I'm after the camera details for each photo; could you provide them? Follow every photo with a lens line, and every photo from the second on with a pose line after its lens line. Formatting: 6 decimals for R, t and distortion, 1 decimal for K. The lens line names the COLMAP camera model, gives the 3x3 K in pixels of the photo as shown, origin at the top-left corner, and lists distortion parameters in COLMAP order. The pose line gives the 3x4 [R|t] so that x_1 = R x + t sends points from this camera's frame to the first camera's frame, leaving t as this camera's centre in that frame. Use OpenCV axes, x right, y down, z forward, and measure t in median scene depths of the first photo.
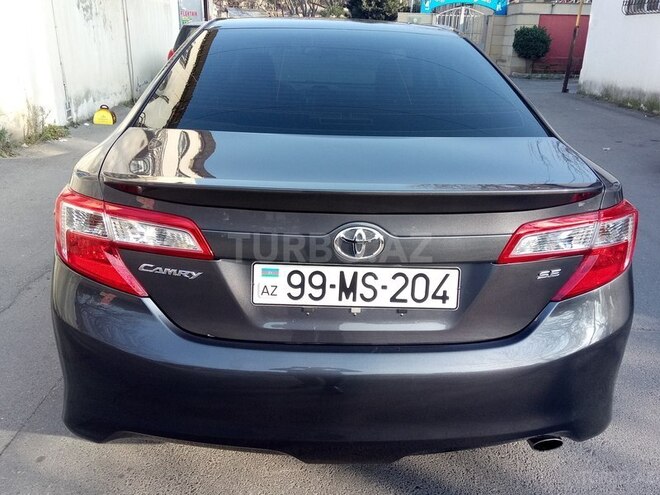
lens RADIAL K [[556.8, 0, 330.0], [0, 556.8, 247.5], [0, 0, 1]] dist [0.018467, -0.007326]
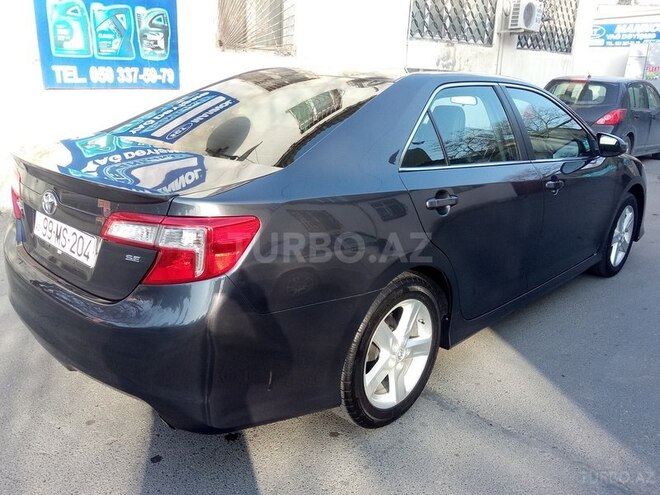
lens RADIAL K [[556.8, 0, 330.0], [0, 556.8, 247.5], [0, 0, 1]] dist [0.018467, -0.007326]
pose [[0.696937, 0.202434, -0.687967, 1.571705], [-0.264227, 0.964326, 0.016081, -0.112847], [0.666680, 0.170572, 0.725564, 0.398333]]
